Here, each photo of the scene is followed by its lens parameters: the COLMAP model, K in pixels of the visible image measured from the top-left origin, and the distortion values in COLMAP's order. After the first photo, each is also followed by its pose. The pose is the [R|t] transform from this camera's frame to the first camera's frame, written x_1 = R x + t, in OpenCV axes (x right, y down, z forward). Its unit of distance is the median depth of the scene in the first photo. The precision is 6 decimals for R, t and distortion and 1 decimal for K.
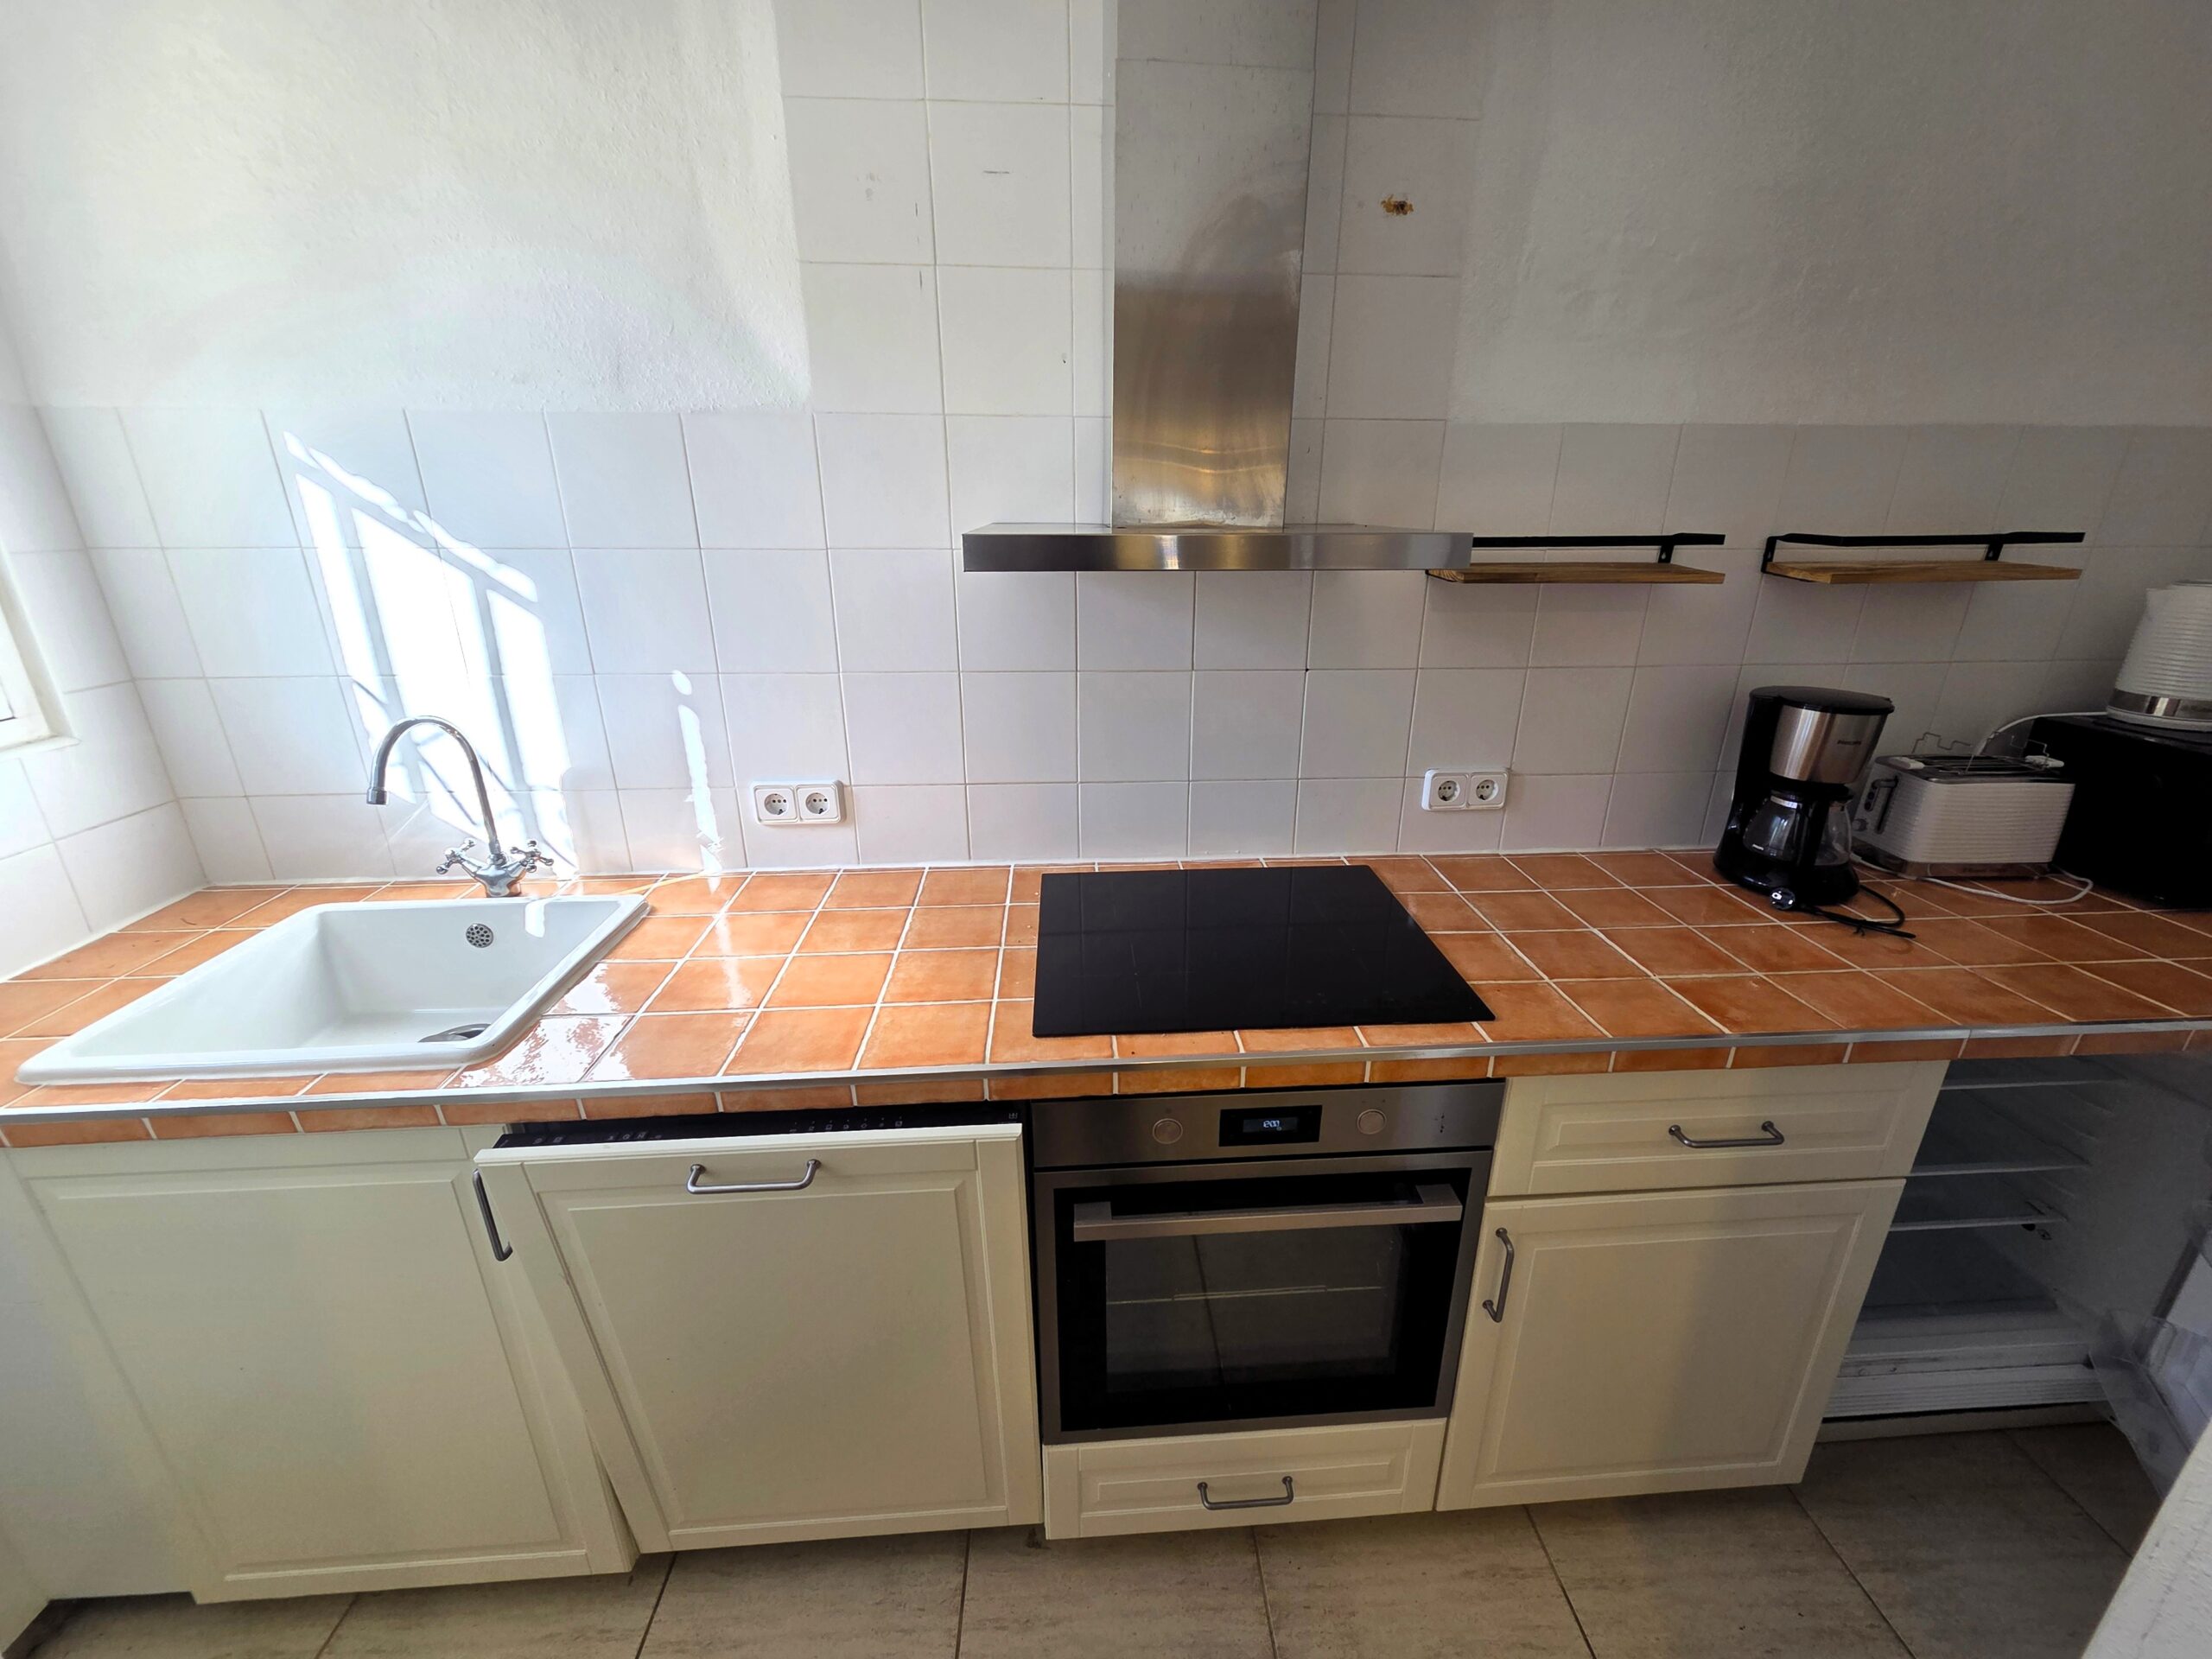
lens RADIAL K [[902.6, 0, 1128.0], [0, 902.6, 822.7], [0, 0, 1]] dist [0.001275, 0.003118]
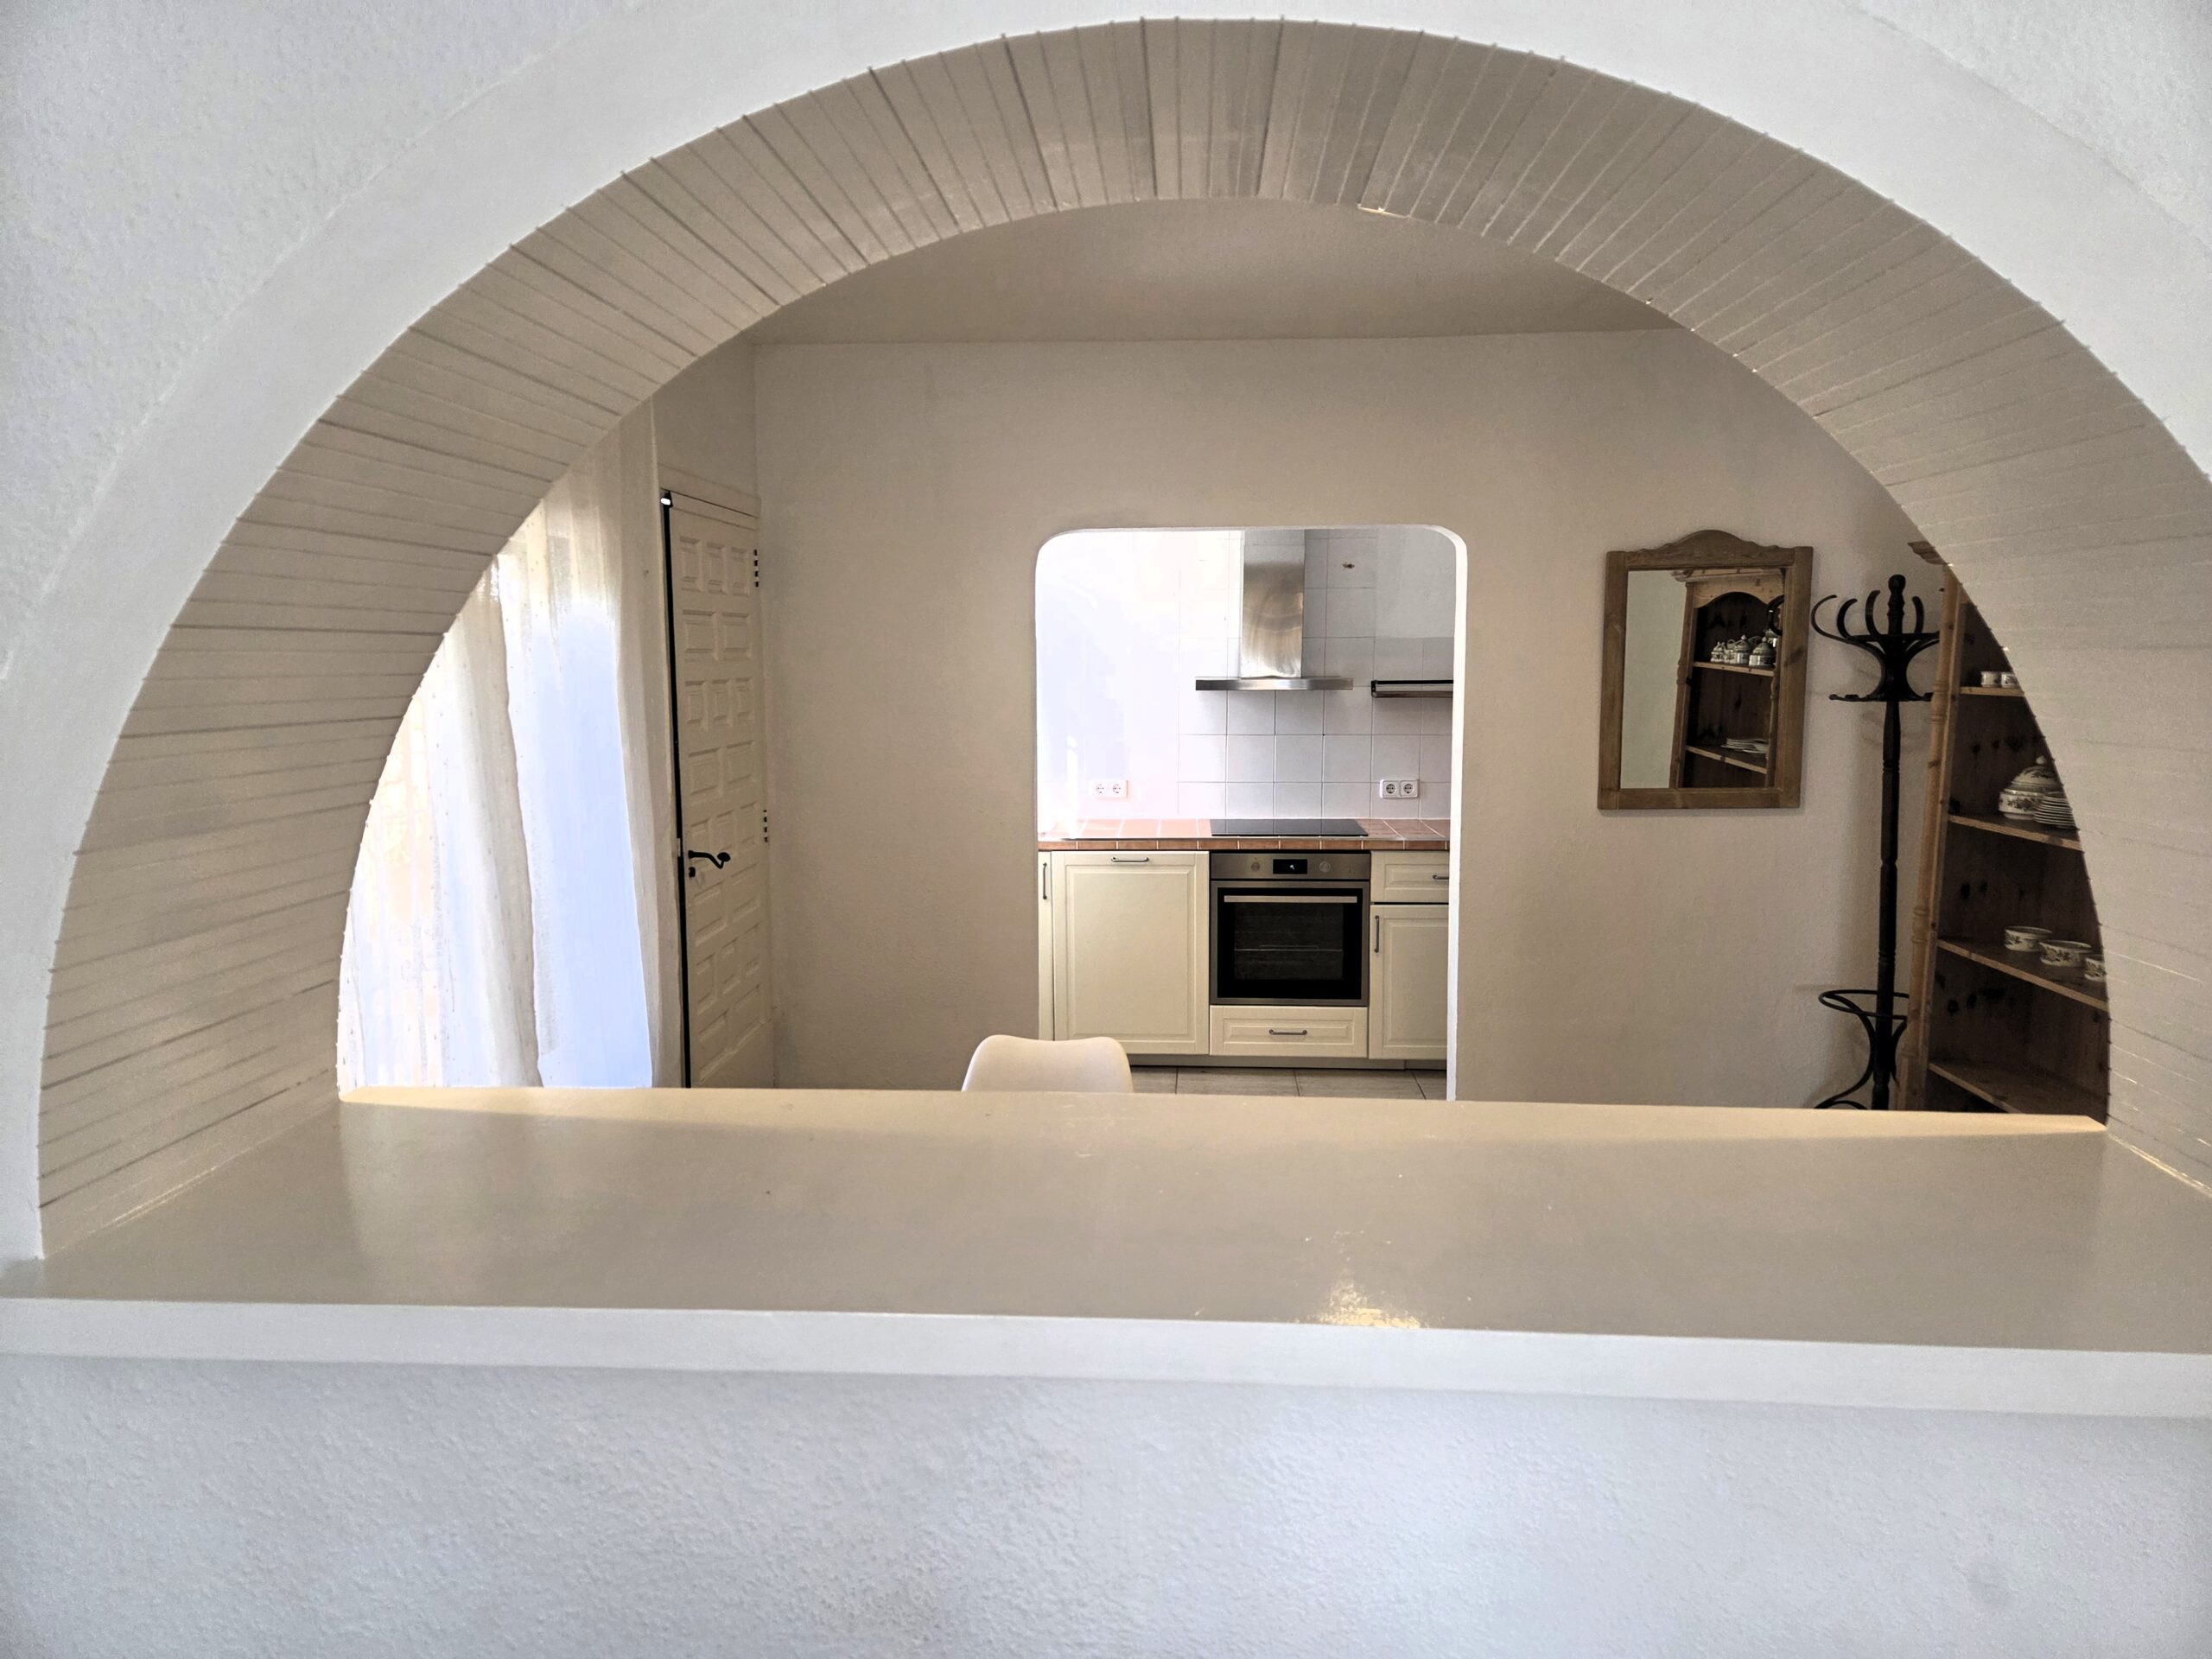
lens RADIAL K [[1486.0, 0, 1098.4], [0, 1486.0, 846.8], [0, 0, 1]] dist [0.058034, -0.044772]
pose [[0.991359, 0.009788, -0.130808, 0.142732], [-0.036803, 0.977913, -0.205746, 1.102767], [0.125905, 0.208782, 0.969824, -3.274332]]
